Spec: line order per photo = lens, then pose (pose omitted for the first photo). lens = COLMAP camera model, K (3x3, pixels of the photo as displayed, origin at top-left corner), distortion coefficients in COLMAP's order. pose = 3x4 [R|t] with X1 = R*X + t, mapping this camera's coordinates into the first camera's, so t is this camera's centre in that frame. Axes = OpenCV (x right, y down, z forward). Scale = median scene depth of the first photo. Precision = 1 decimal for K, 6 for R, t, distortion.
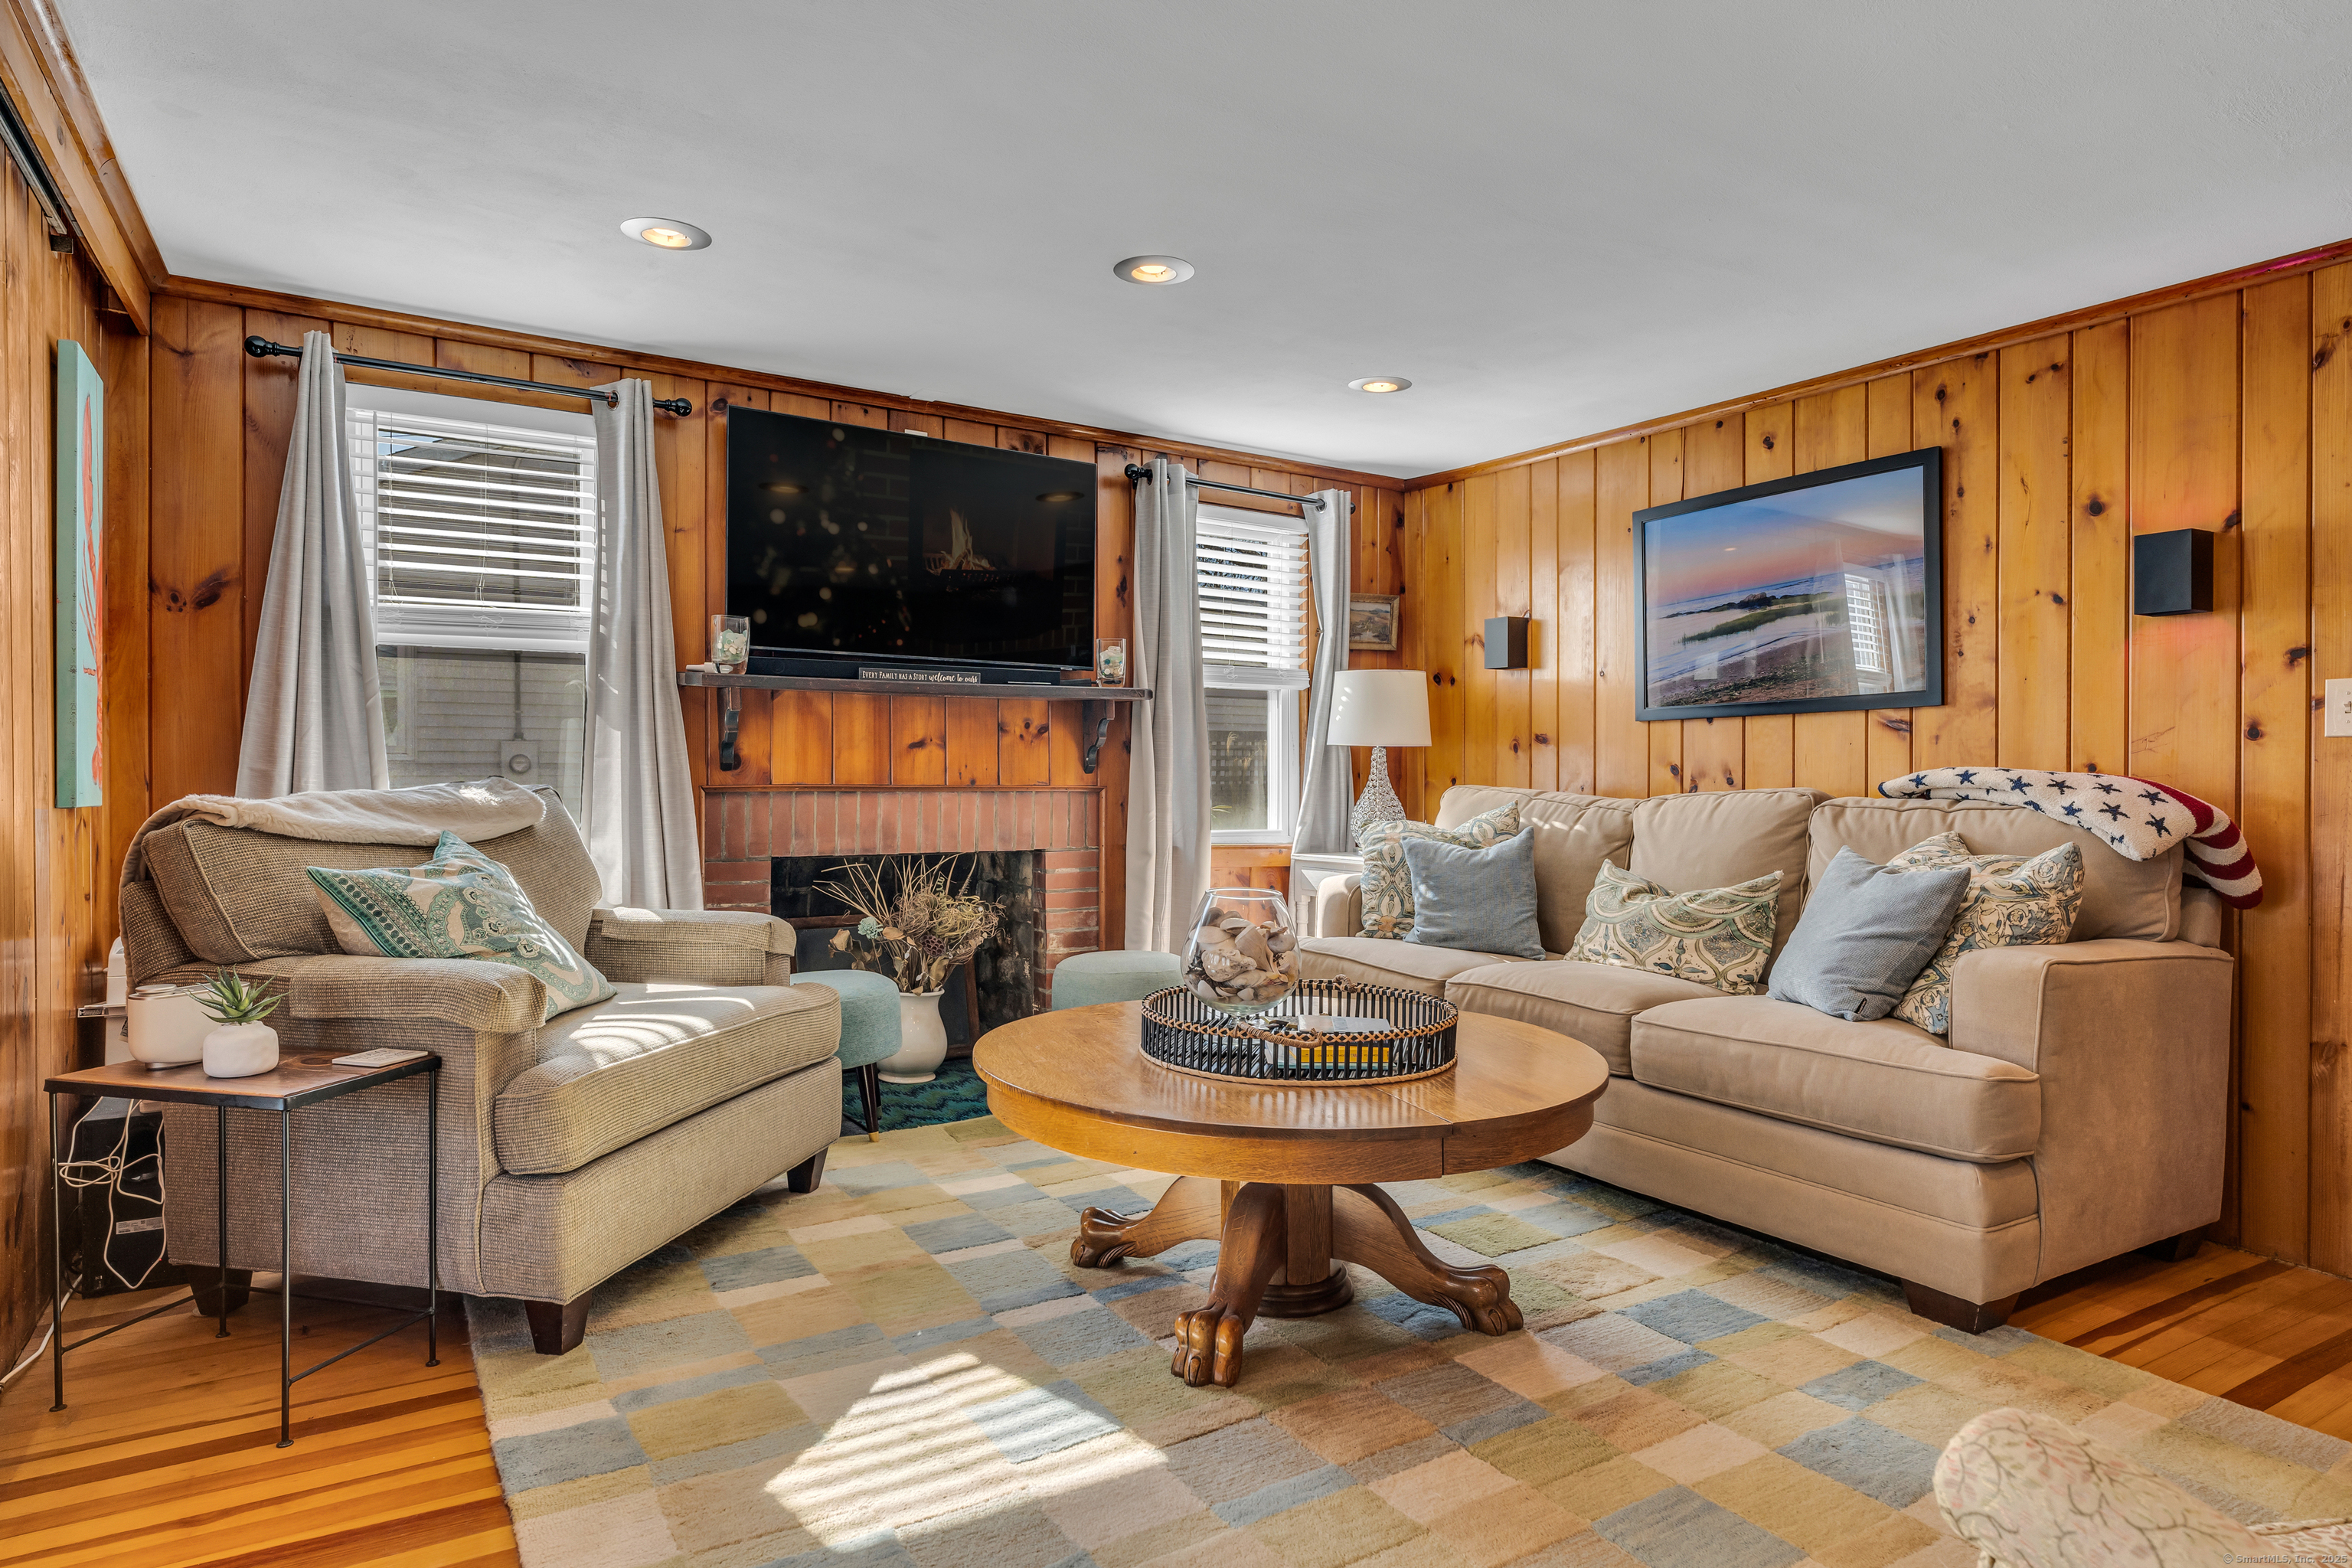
lens RADIAL K [[1296.3, 0, 1176.0], [0, 1296.3, 784.0], [0, 0, 1]] dist [0.001455, -0.000704]
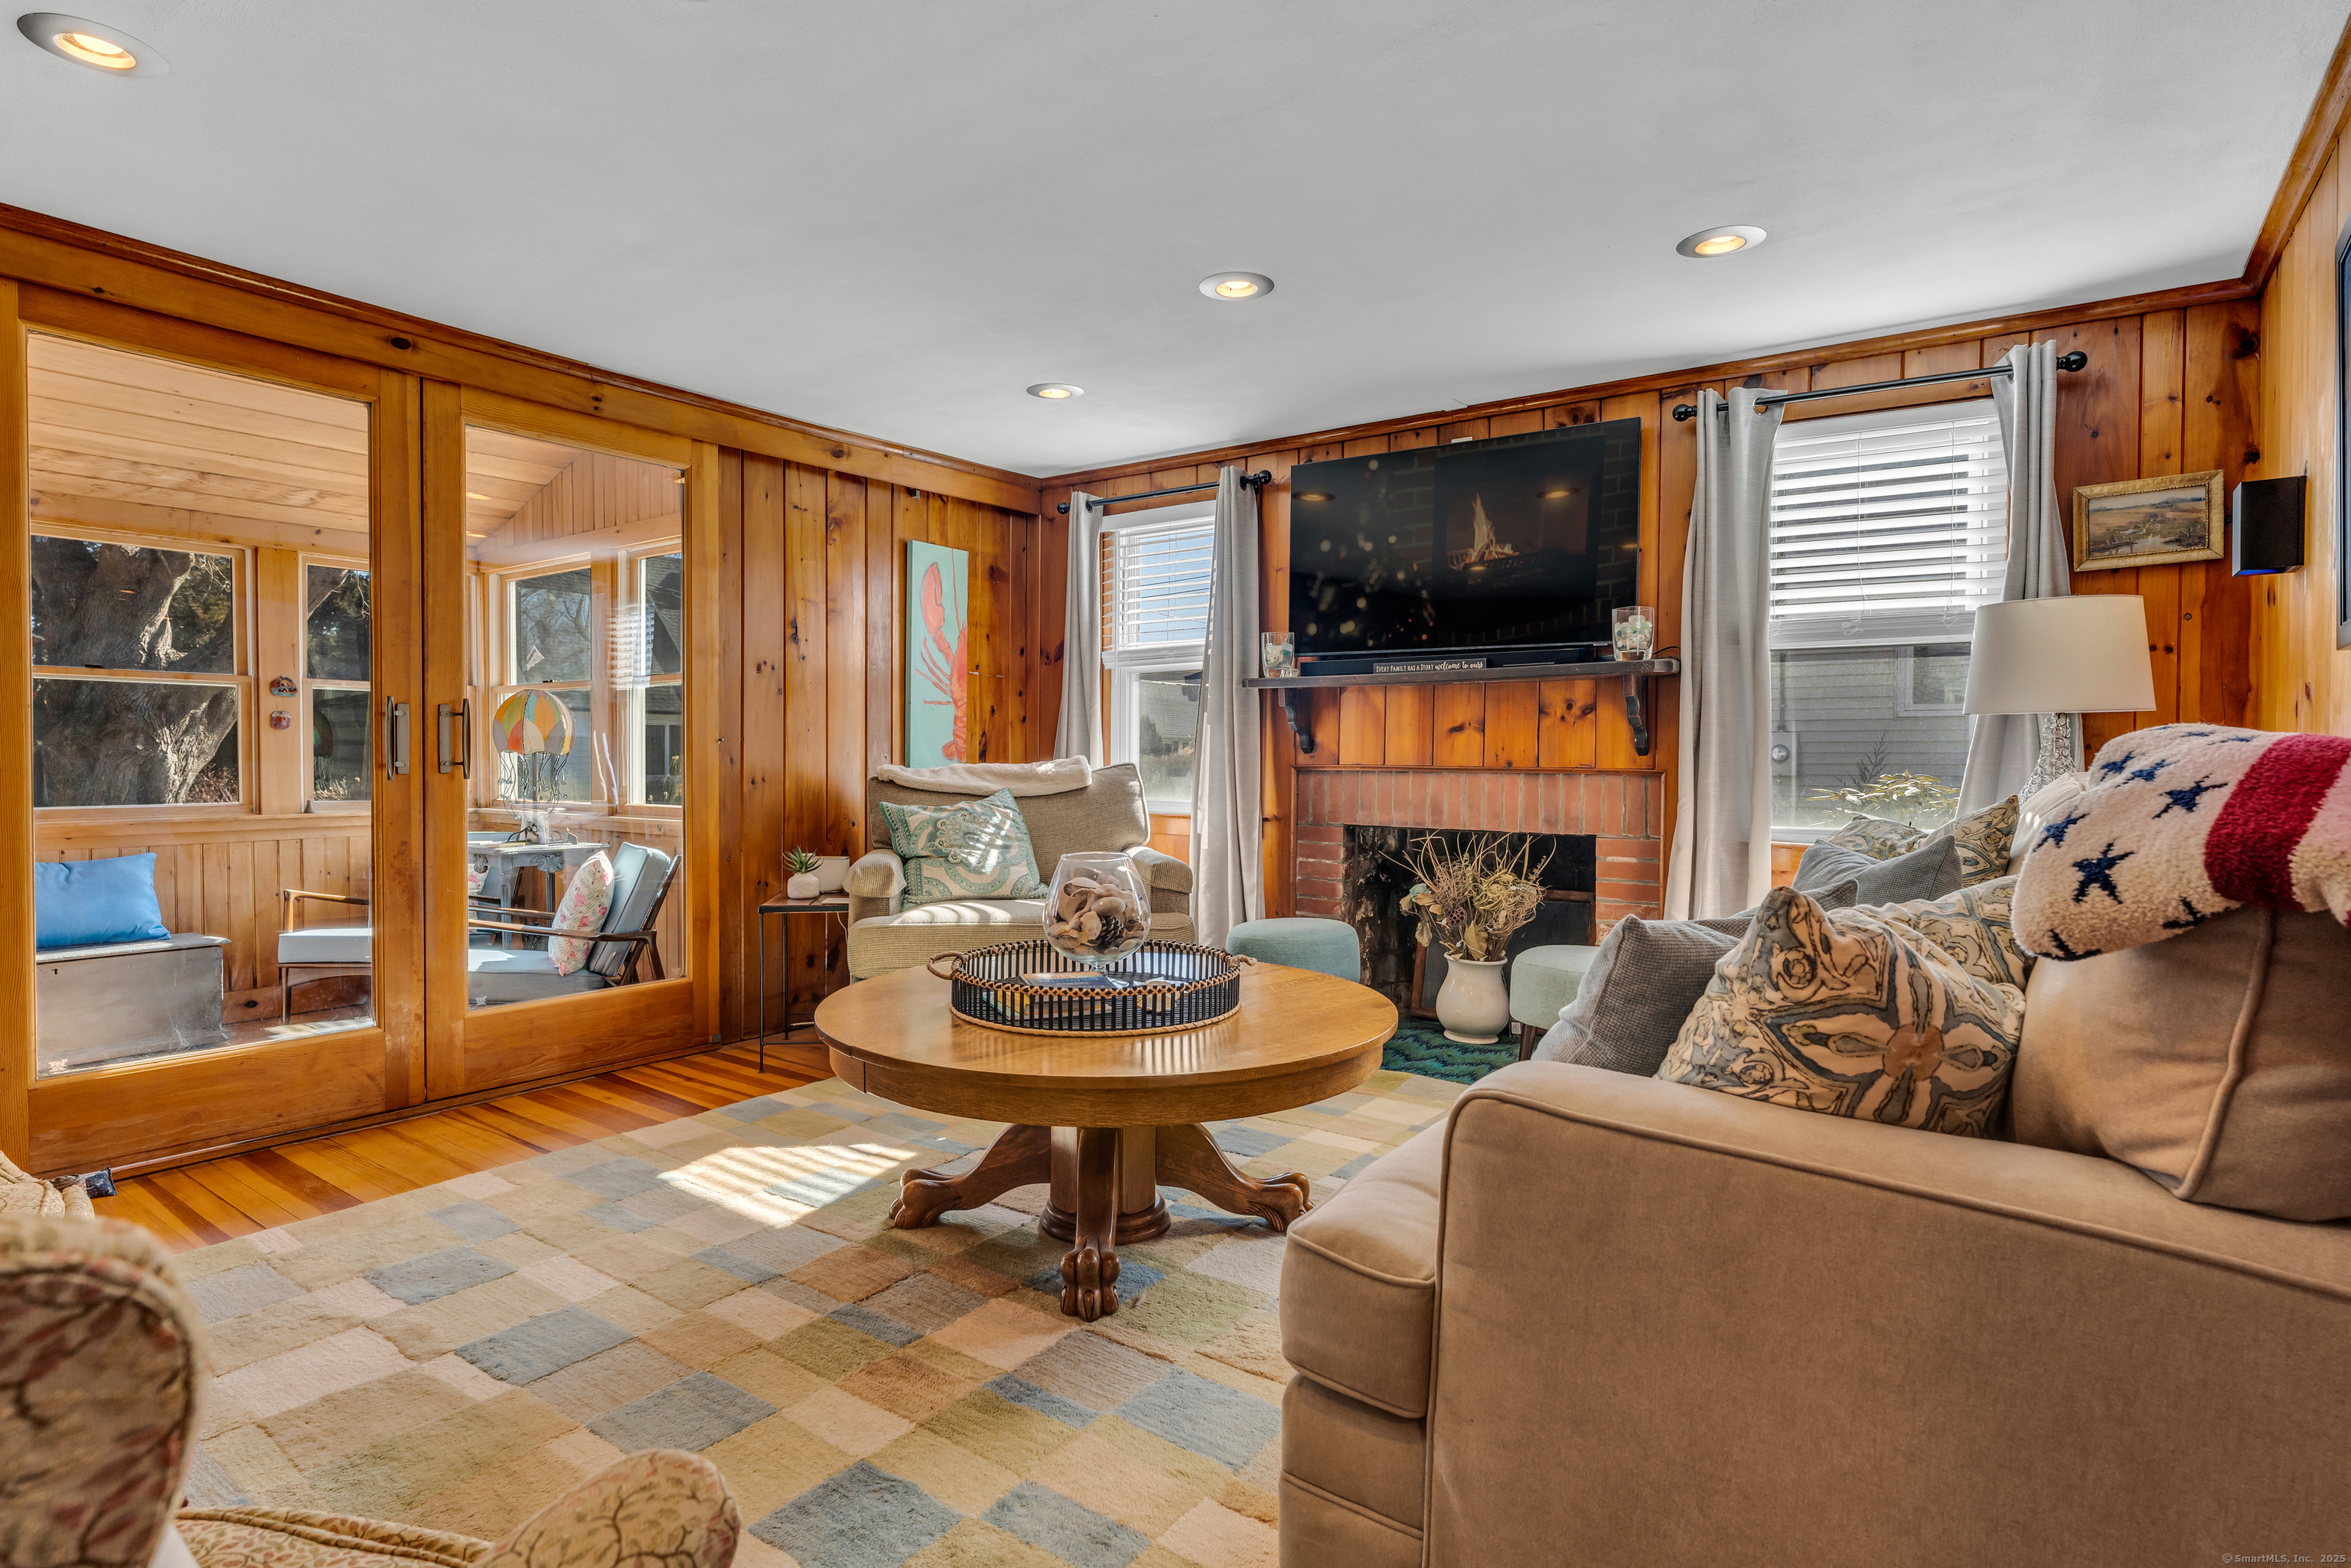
lens RADIAL K [[1169.4, 0, 1172.9], [0, 1169.4, 782.0], [0, 0, 1]] dist [0.000383, -0.000287]
pose [[0.402102, 0.017527, -0.915427, 0.637849], [-0.010911, 0.999837, 0.014351, 0.002636], [0.915530, 0.004217, 0.402228, 0.415755]]
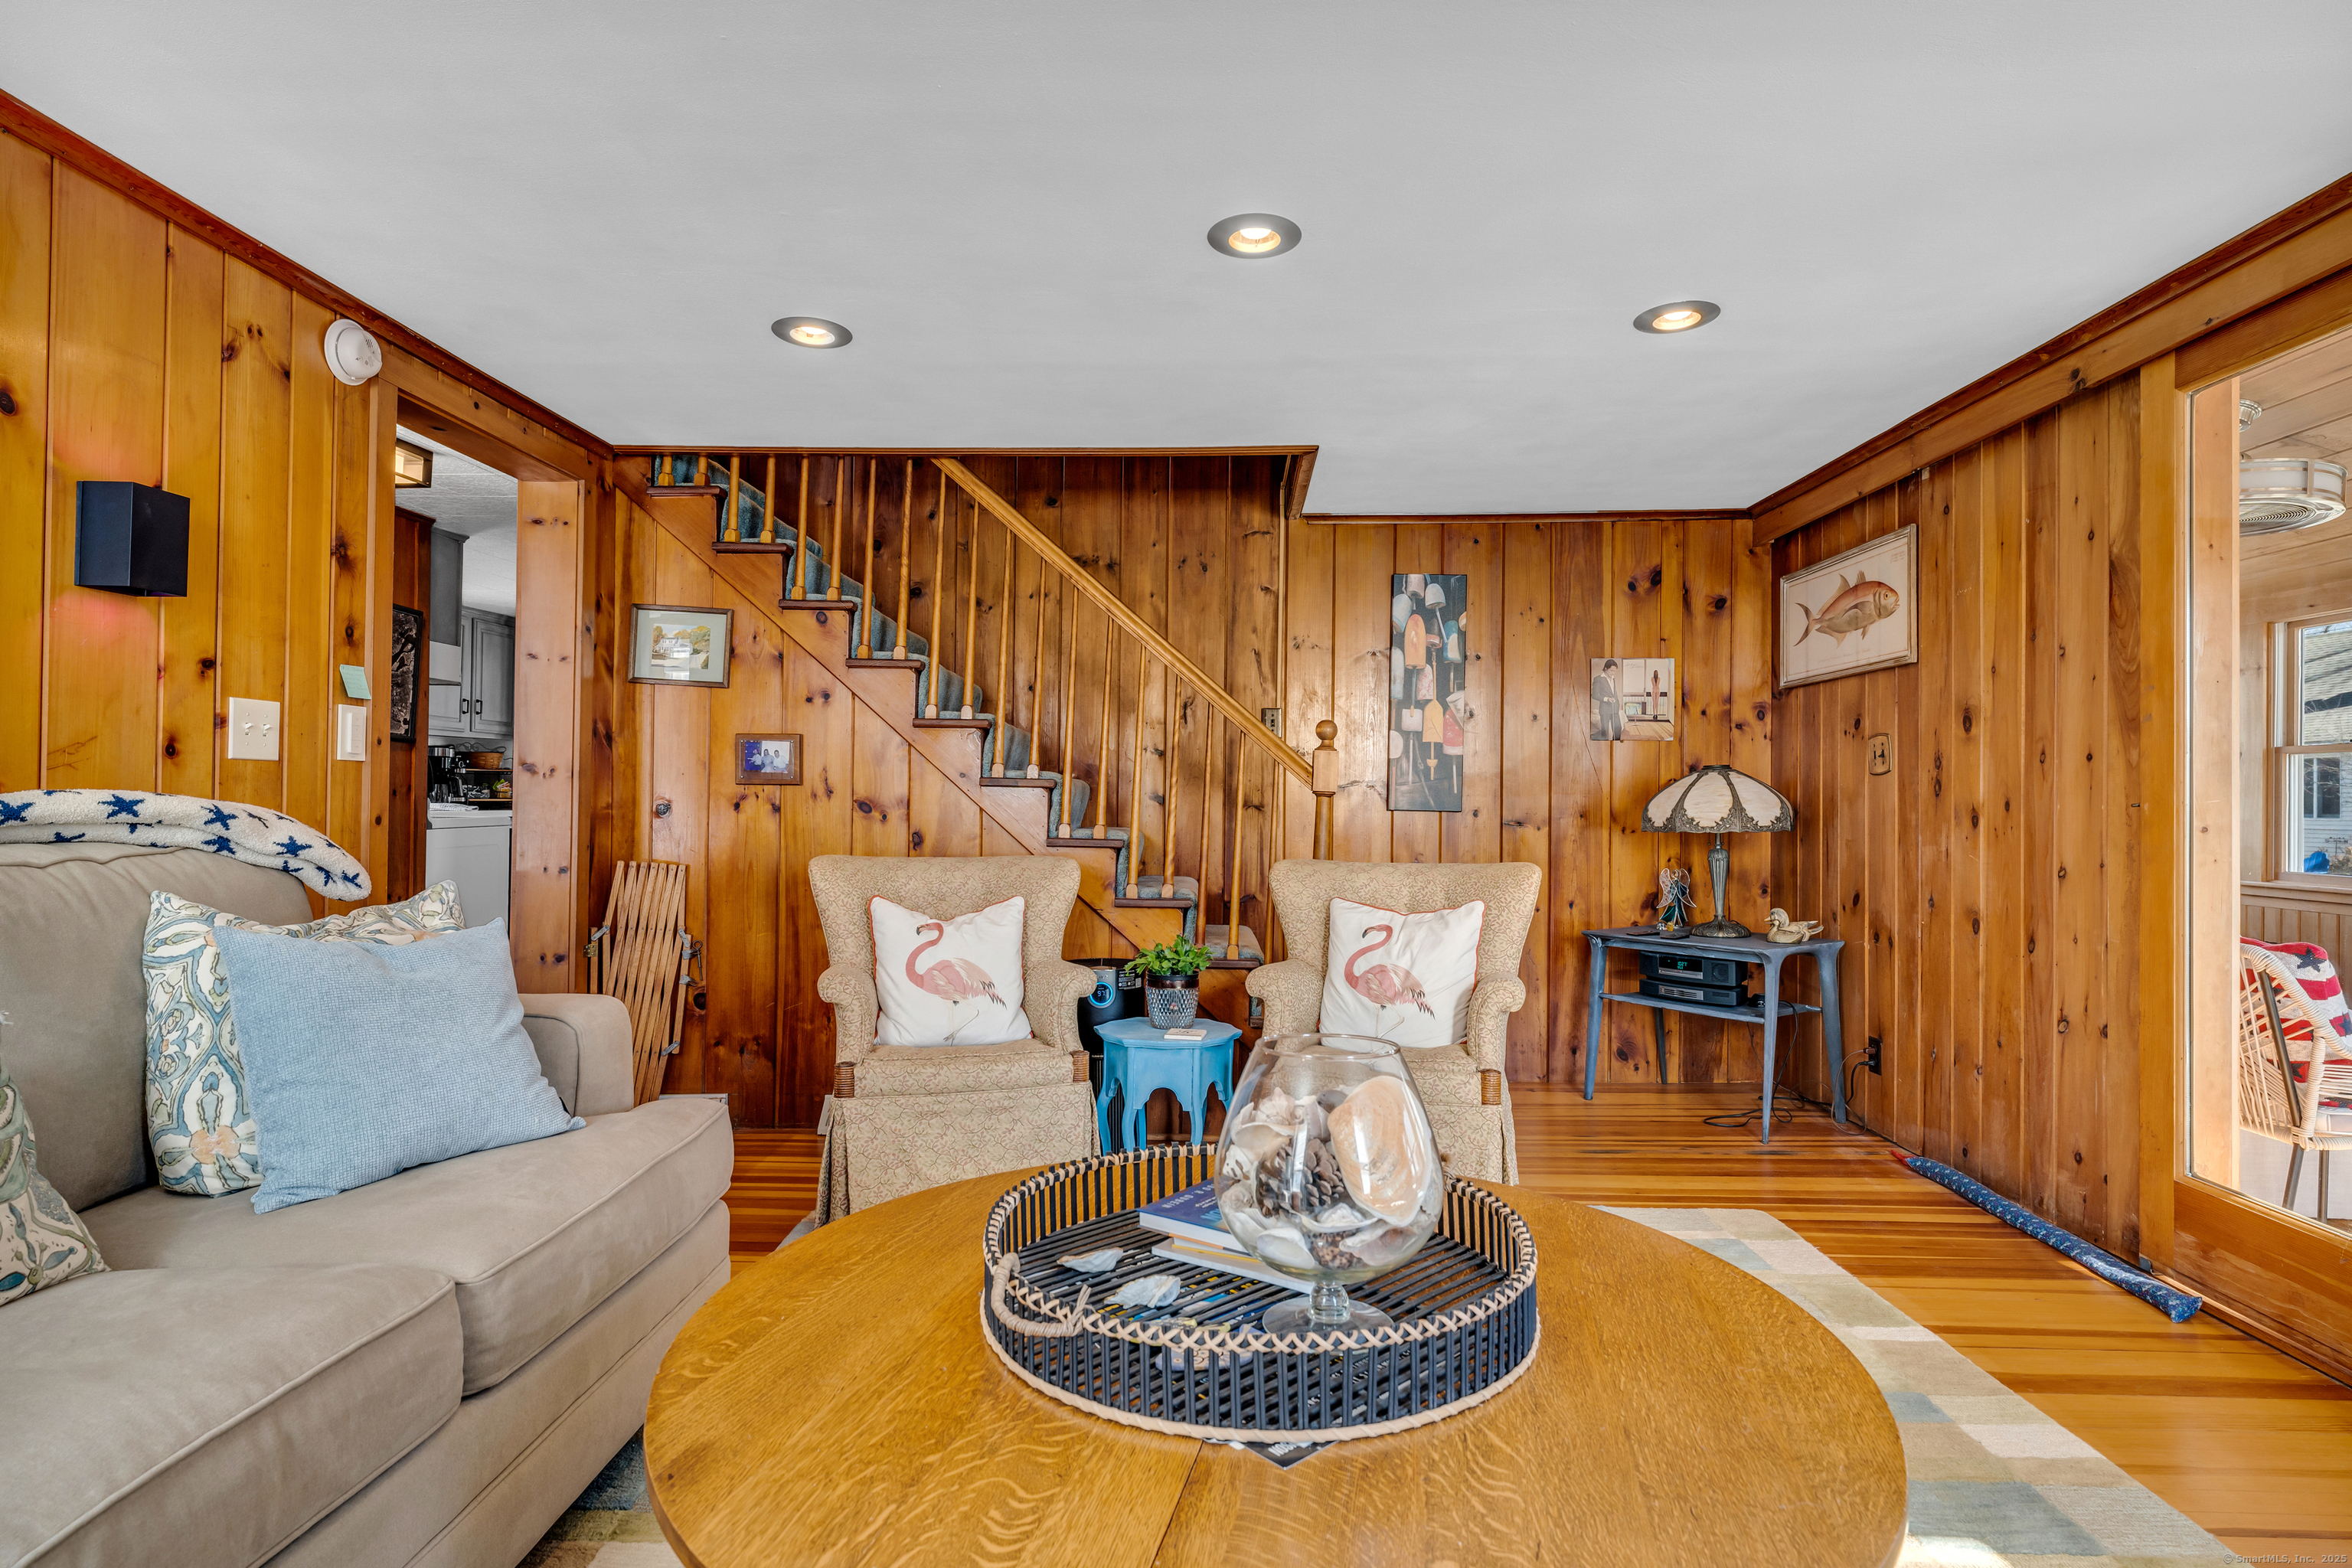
lens RADIAL K [[1196.4, 0, 1171.3], [0, 1196.4, 781.4], [0, 0, 1]] dist [-0.004608, 0.000456]
pose [[-0.825710, -0.003891, 0.564082, -0.110117], [-0.008930, 0.999941, -0.006175, -0.014239], [-0.564025, -0.010136, -0.825696, 0.919148]]
